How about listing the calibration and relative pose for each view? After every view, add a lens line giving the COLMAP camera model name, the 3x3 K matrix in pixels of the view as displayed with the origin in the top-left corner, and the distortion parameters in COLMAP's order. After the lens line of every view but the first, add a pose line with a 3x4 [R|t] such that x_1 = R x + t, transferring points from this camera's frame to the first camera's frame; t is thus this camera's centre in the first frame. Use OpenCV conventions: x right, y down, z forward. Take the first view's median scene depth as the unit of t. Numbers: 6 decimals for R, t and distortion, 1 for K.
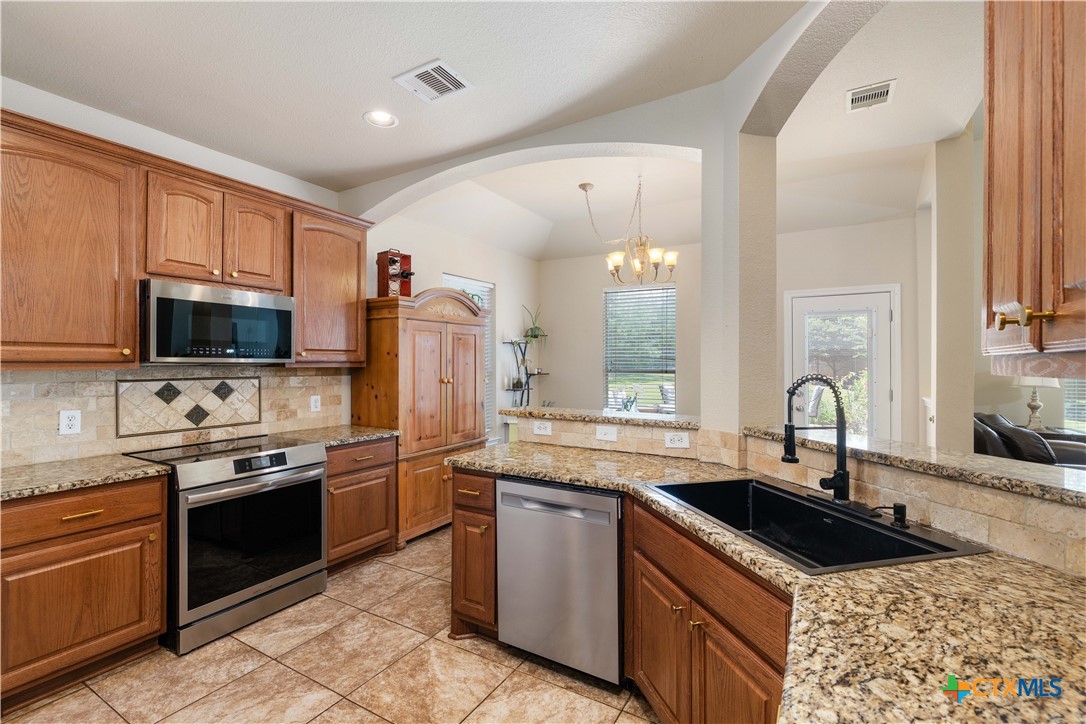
lens RADIAL K [[482.6, 0, 556.2], [0, 482.6, 362.3], [0, 0, 1]] dist [0.003211, 0.000410]
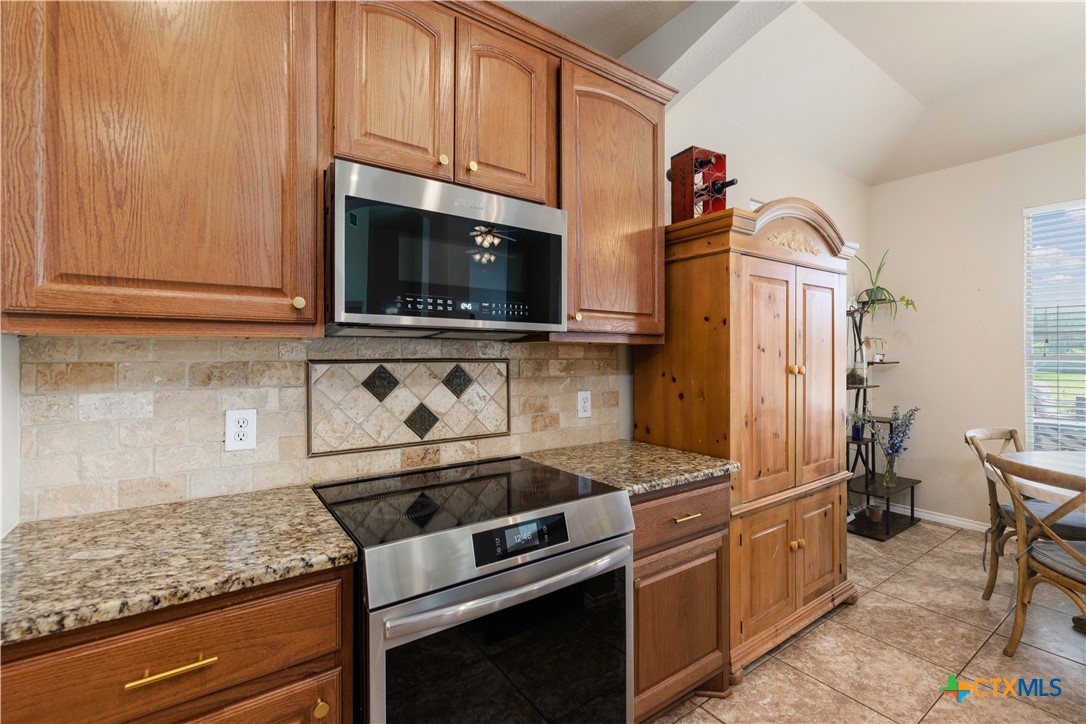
lens RADIAL K [[489.9, 0, 541.9], [0, 489.9, 359.9], [0, 0, 1]] dist [-0.008147, 0.000227]
pose [[0.901674, 0.001350, -0.432415, -0.367057], [0.003255, 0.999946, 0.009910, 0.029956], [0.432404, -0.010344, 0.901620, 0.549825]]
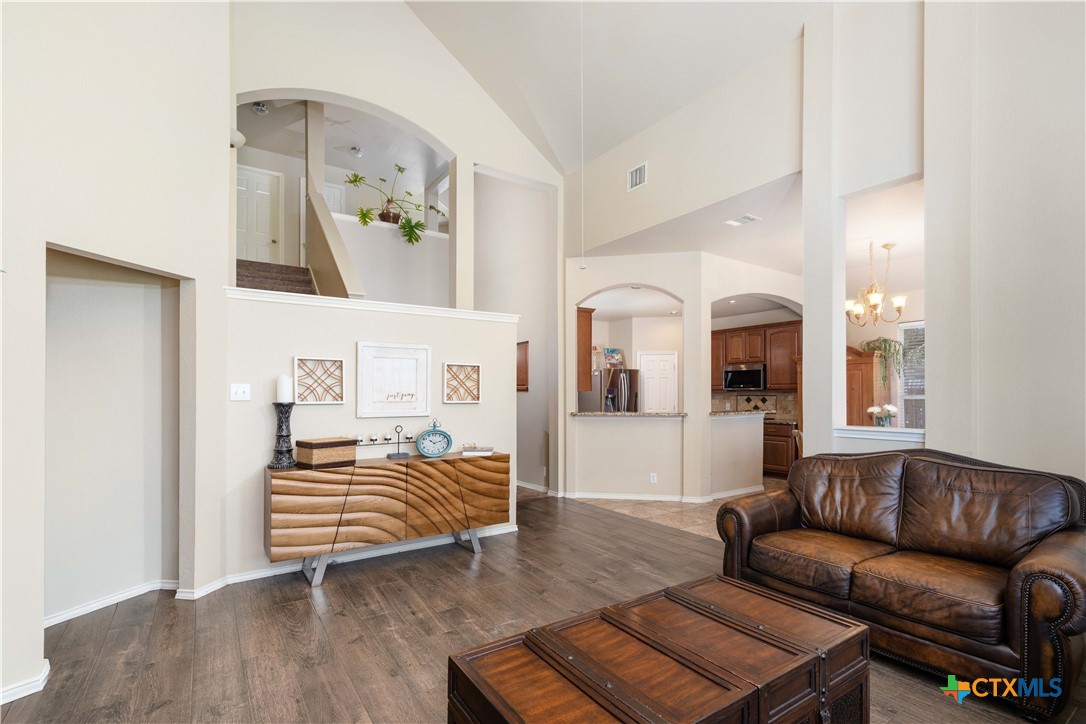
lens RADIAL K [[489.9, 0, 551.5], [0, 489.9, 394.2], [0, 0, 1]] dist [-0.008147, 0.000227]
pose [[-0.451784, -0.003595, -0.892120, 2.620125], [0.002296, 0.999984, -0.005193, 0.040304], [0.892125, -0.004395, -0.451768, 1.312787]]
